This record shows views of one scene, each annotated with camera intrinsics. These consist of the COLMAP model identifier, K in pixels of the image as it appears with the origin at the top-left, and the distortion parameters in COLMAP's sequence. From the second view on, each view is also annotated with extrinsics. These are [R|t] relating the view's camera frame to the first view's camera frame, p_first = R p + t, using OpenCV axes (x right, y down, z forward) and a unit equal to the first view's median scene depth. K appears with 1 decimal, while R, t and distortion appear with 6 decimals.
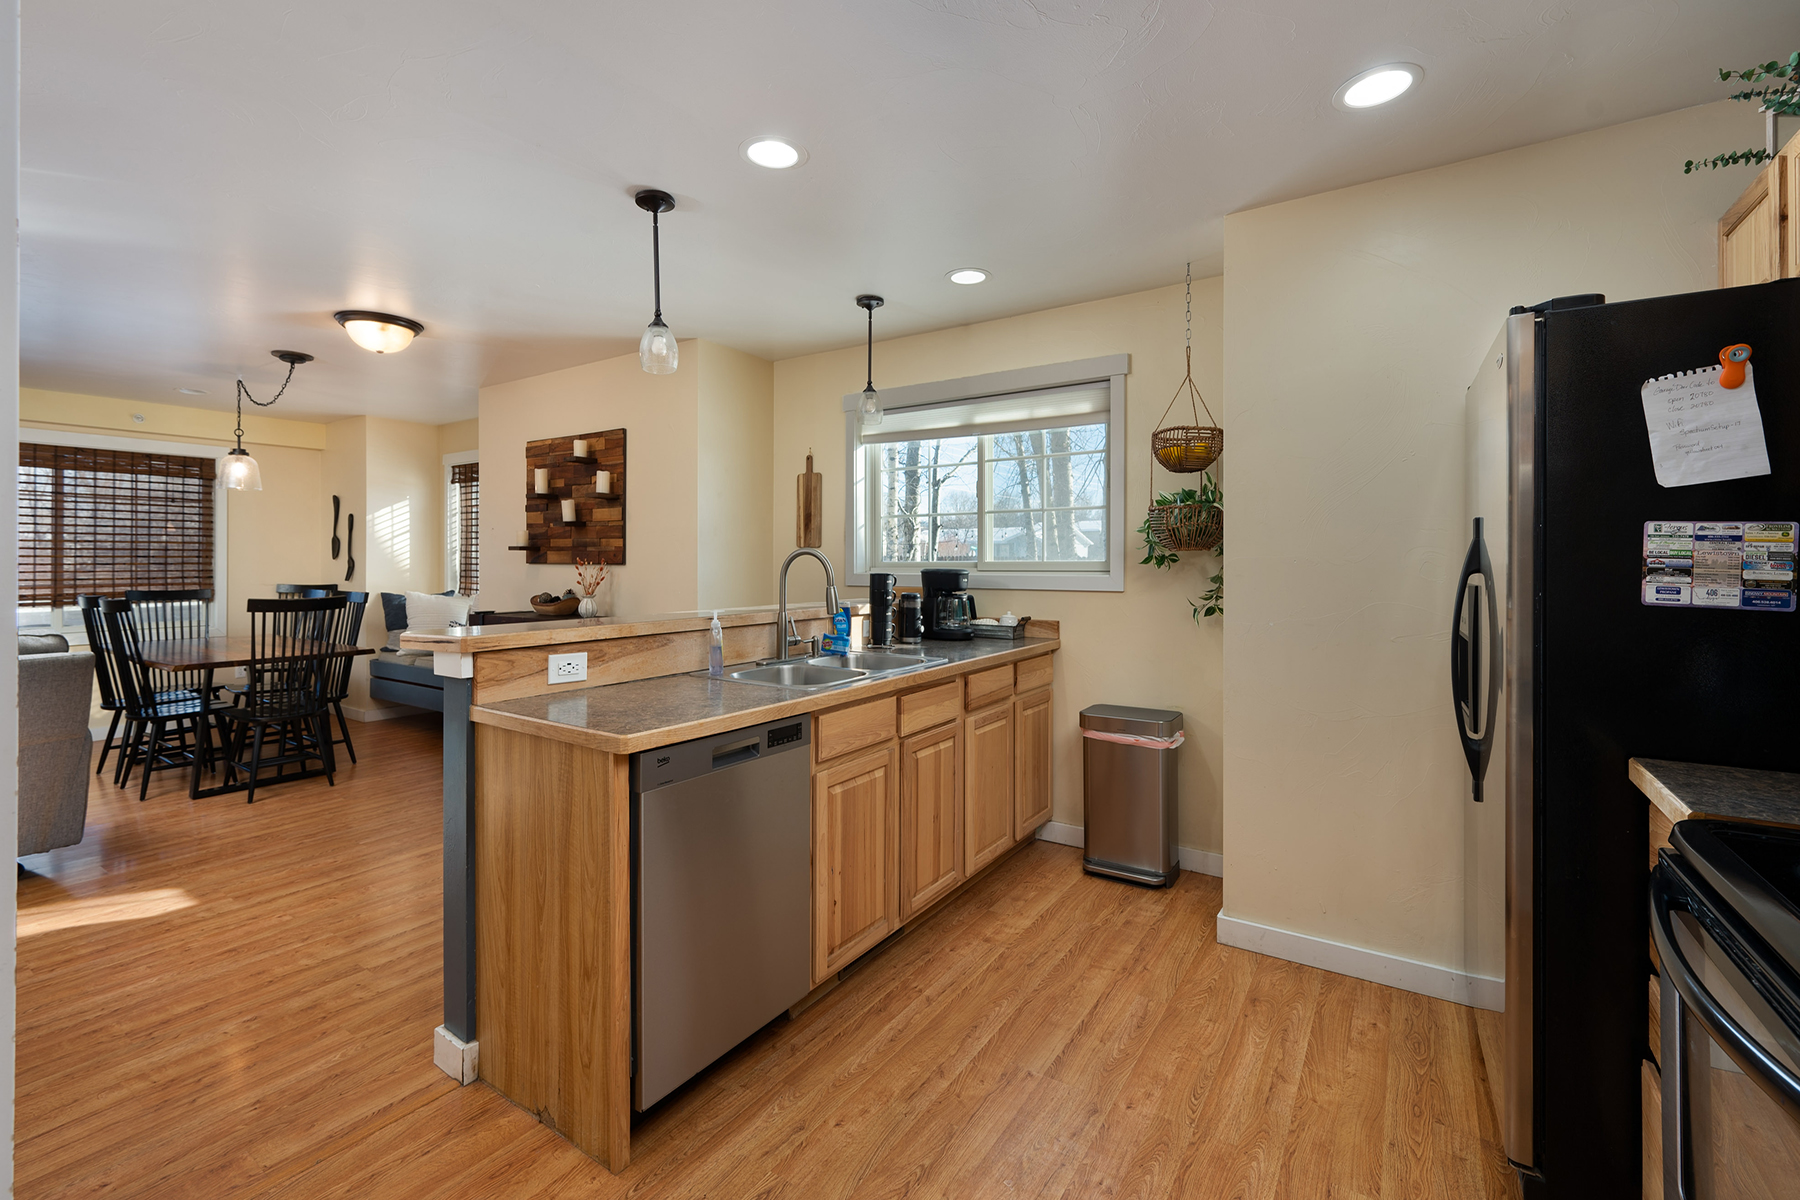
lens RADIAL K [[786.6, 0, 838.7], [0, 786.6, 563.2], [0, 0, 1]] dist [-0.017282, -0.000025]
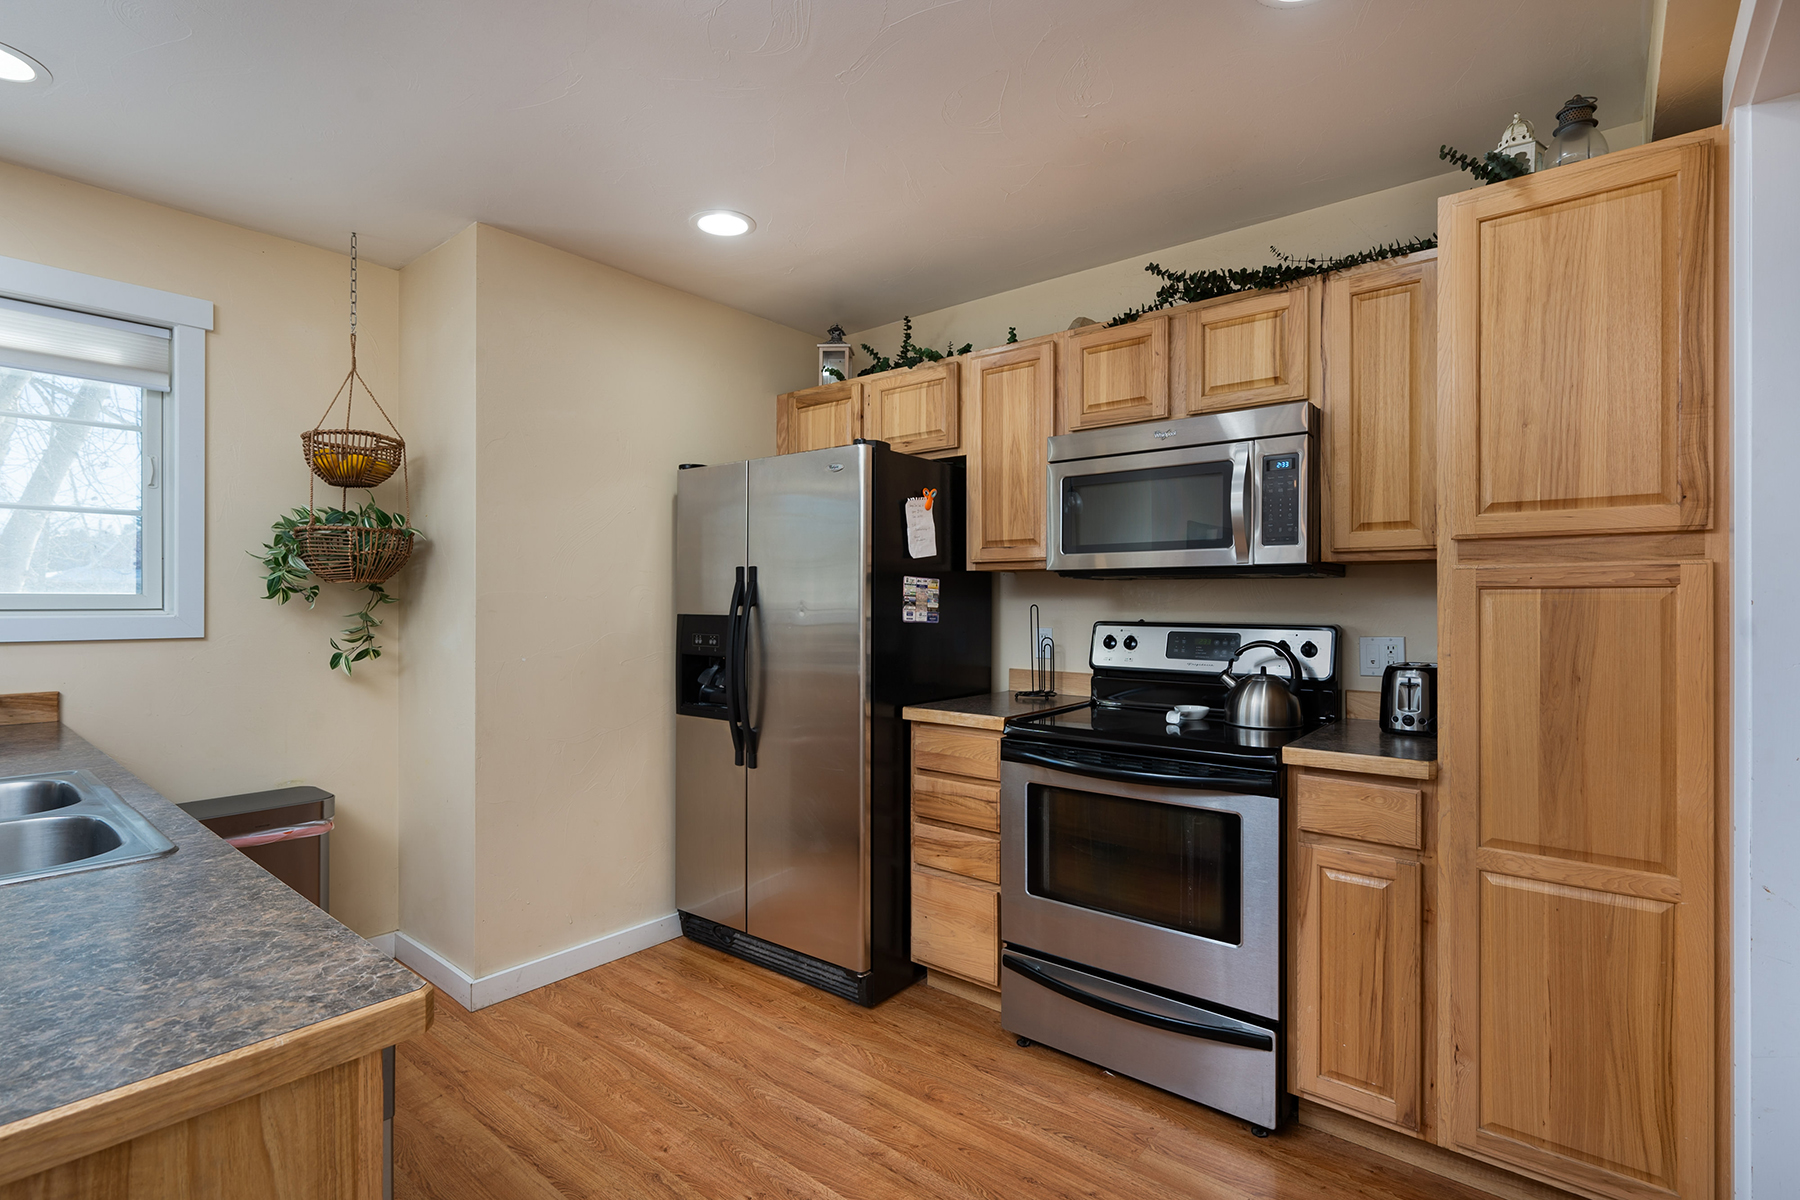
lens RADIAL K [[820.1, 0, 893.0], [0, 820.1, 602.2], [0, 0, 1]] dist [-0.001426, -0.000214]
pose [[0.066176, 0.000305, 0.997808, -0.628657], [-0.002424, 0.999997, -0.000145, 0.005414], [-0.997805, -0.002409, 0.066176, 0.631362]]
